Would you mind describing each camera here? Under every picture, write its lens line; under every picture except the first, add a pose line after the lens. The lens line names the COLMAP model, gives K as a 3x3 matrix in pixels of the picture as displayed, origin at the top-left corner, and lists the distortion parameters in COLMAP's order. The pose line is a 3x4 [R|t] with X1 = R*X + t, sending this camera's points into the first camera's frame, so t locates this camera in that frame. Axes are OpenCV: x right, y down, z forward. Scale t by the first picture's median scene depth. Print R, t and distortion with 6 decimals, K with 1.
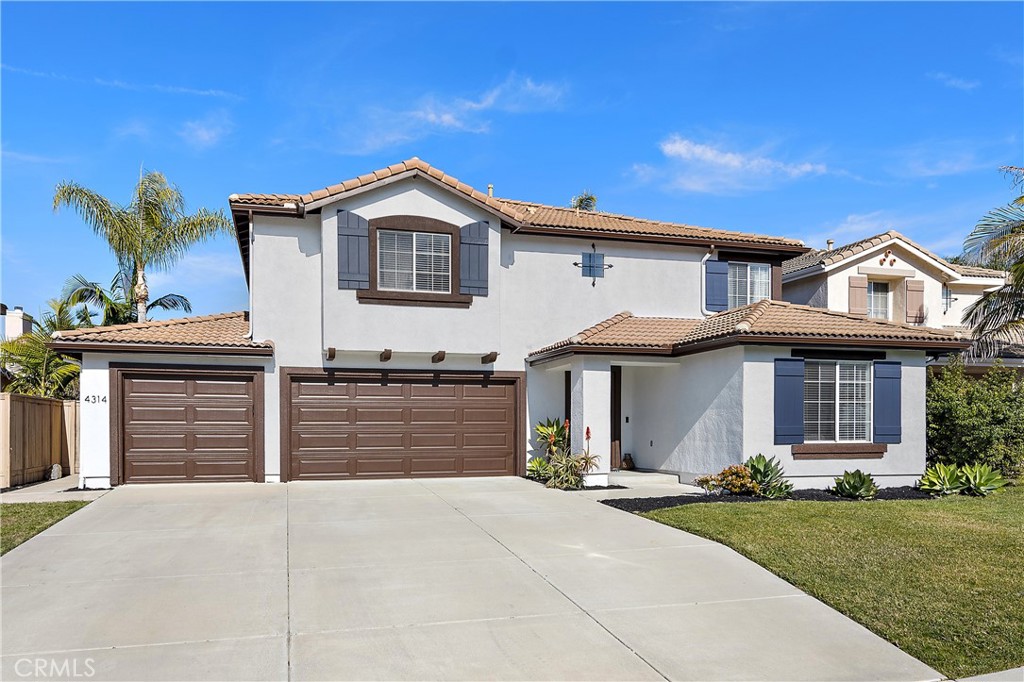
lens RADIAL K [[706.4, 0, 460.7], [0, 706.4, 436.6], [0, 0, 1]] dist [0.011487, -0.000742]
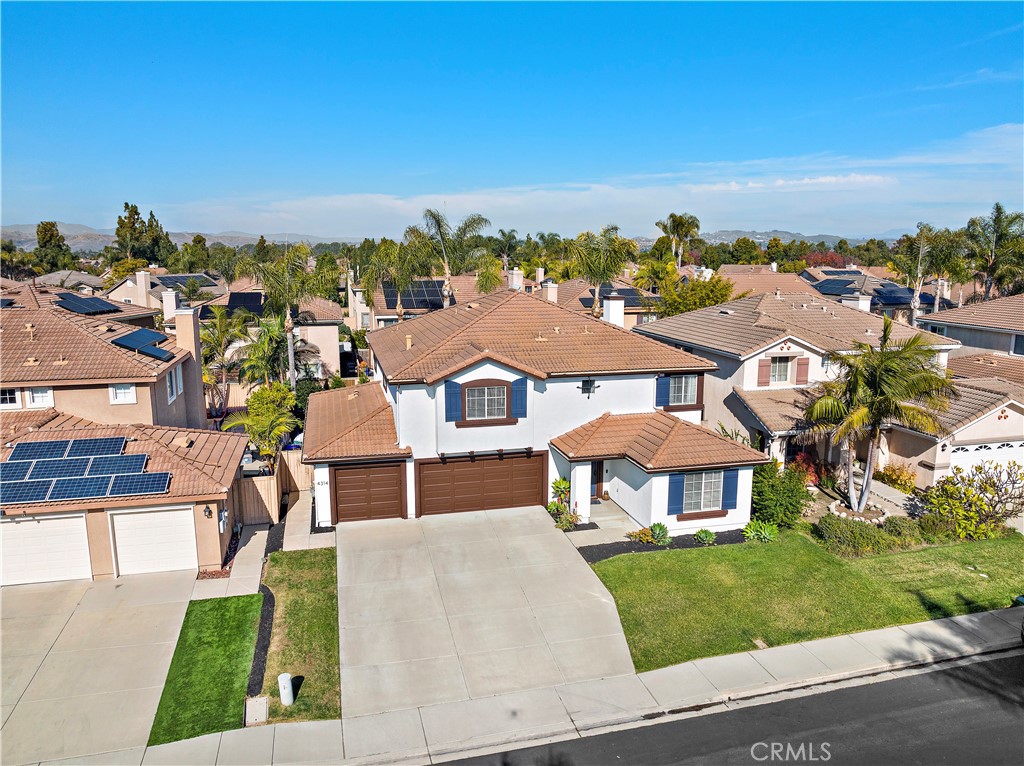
lens RADIAL K [[727.4, 0, 516.7], [0, 727.4, 383.2], [0, 0, 1]] dist [-0.033280, 0.000781]
pose [[0.999943, 0.006758, -0.008281, 0.028271], [-0.005262, 0.985617, 0.168915, -0.611590], [0.009303, -0.168862, 0.985596, -0.838079]]
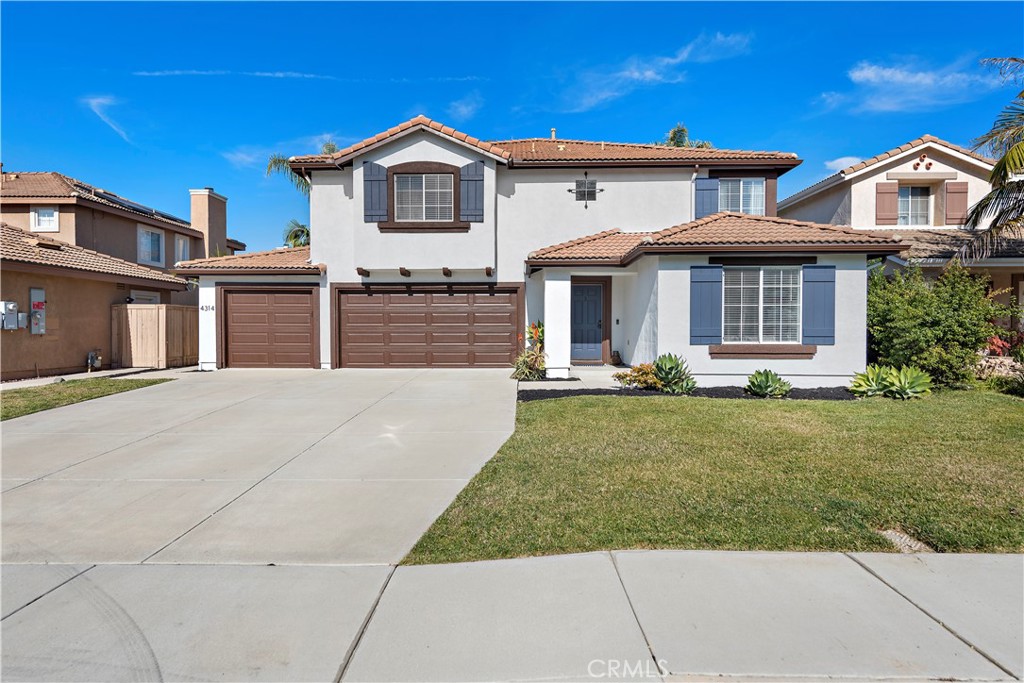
lens RADIAL K [[549.6, 0, 512.0], [0, 549.6, 341.5], [0, 0, 1]] dist [0.010857, -0.002458]
pose [[0.959084, 0.009011, -0.282979, 0.366630], [-0.004363, 0.999845, 0.017051, -0.006530], [0.283089, -0.015119, 0.958974, 0.092177]]
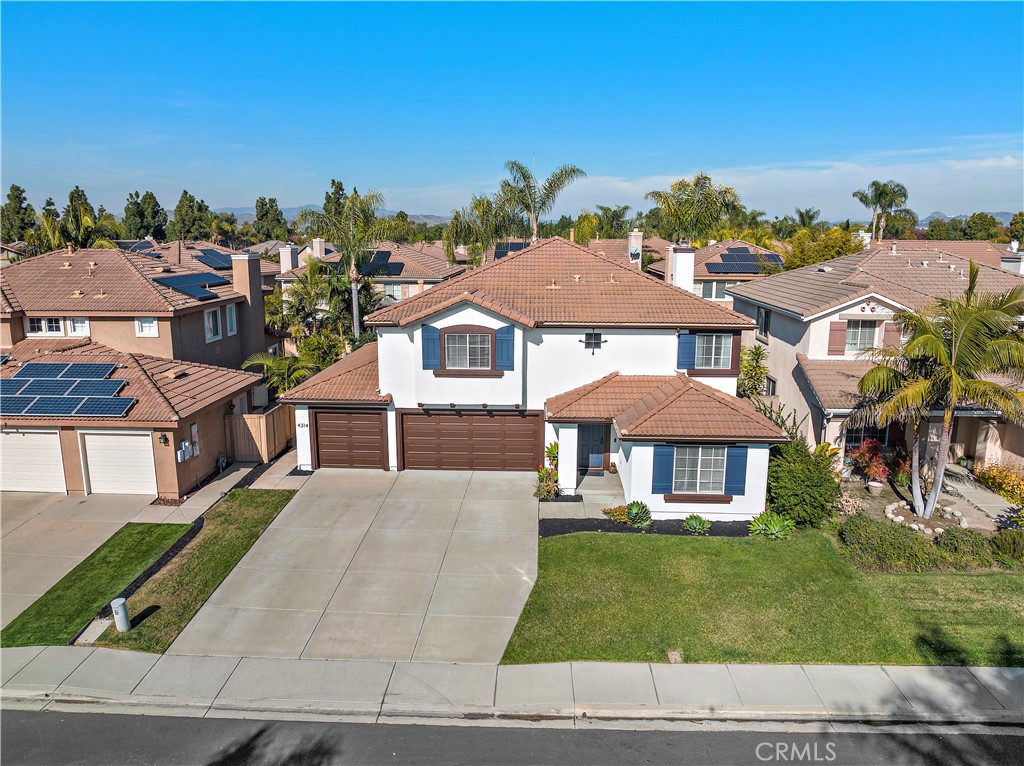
lens RADIAL K [[727.4, 0, 516.7], [0, 727.4, 383.2], [0, 0, 1]] dist [-0.033280, 0.000781]
pose [[0.954312, 0.066901, -0.291226, 0.542684], [-0.009382, 0.980842, 0.194578, -0.504559], [0.298664, -0.182956, 0.936657, -0.576010]]
